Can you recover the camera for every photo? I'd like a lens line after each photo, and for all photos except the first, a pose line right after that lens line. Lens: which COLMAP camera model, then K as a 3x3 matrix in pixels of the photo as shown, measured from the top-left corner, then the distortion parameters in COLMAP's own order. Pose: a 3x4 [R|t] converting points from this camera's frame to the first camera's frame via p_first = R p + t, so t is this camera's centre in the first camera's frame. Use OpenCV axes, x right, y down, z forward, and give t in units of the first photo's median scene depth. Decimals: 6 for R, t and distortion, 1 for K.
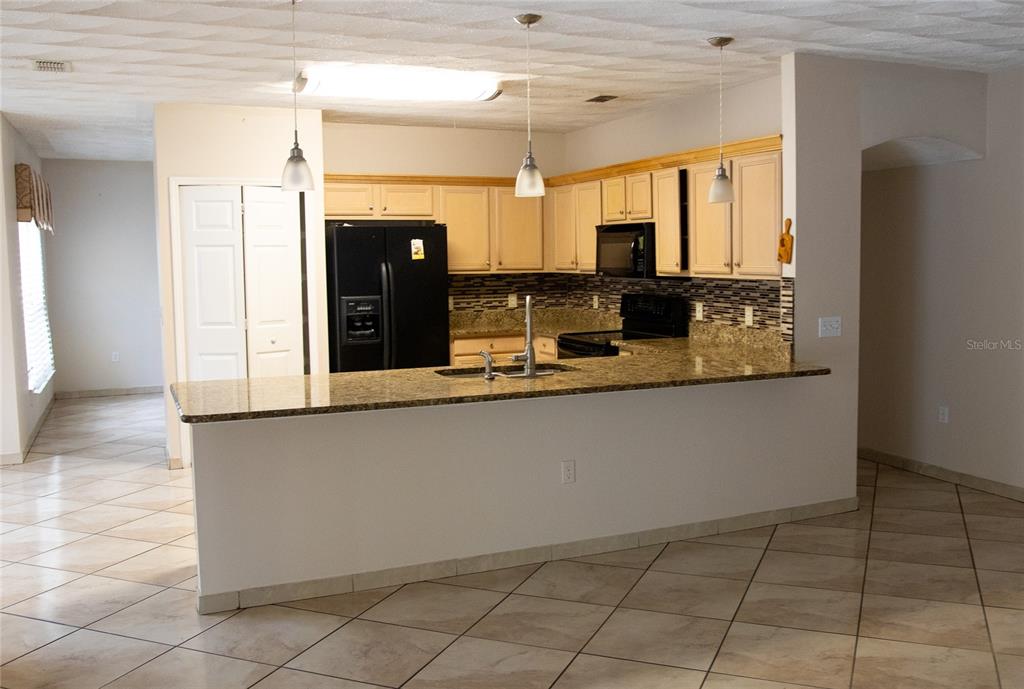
lens RADIAL K [[929.1, 0, 512.0], [0, 929.1, 344.5], [0, 0, 1]] dist [-0.002880, -0.000363]
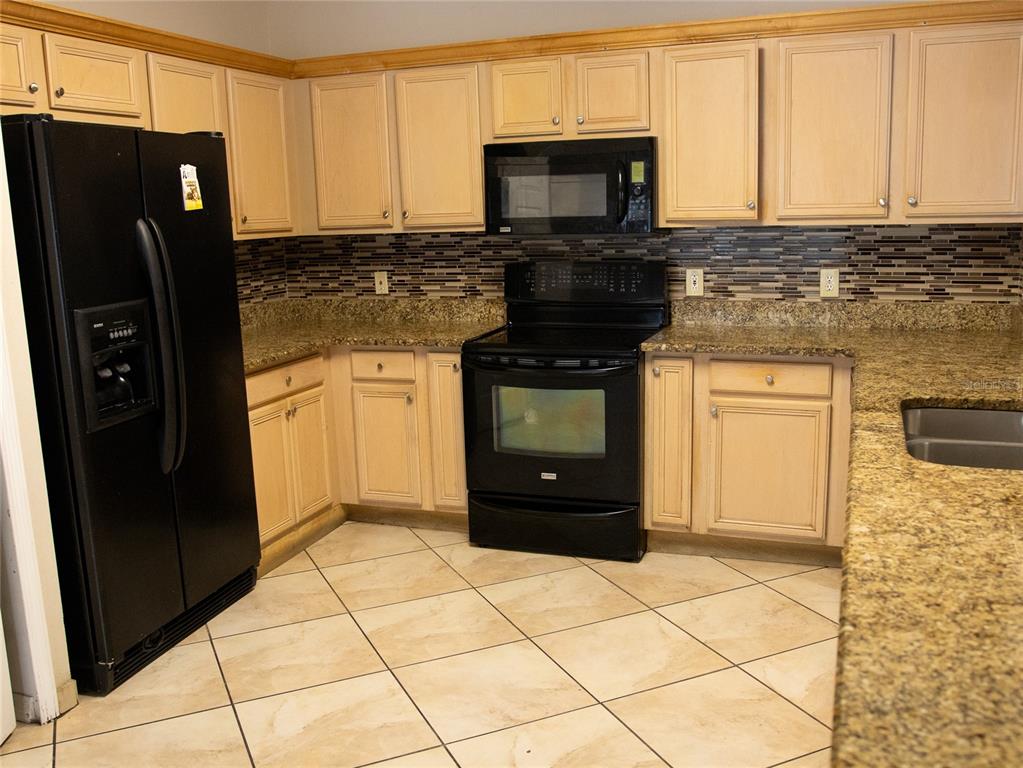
lens RADIAL K [[967.7, 0, 511.3], [0, 967.7, 407.1], [0, 0, 1]] dist [-0.082330, -0.005774]
pose [[0.681513, -0.158497, 0.714436, -0.344347], [0.092747, 0.987099, 0.130515, -0.045505], [-0.725905, -0.022686, 0.687421, 0.587569]]
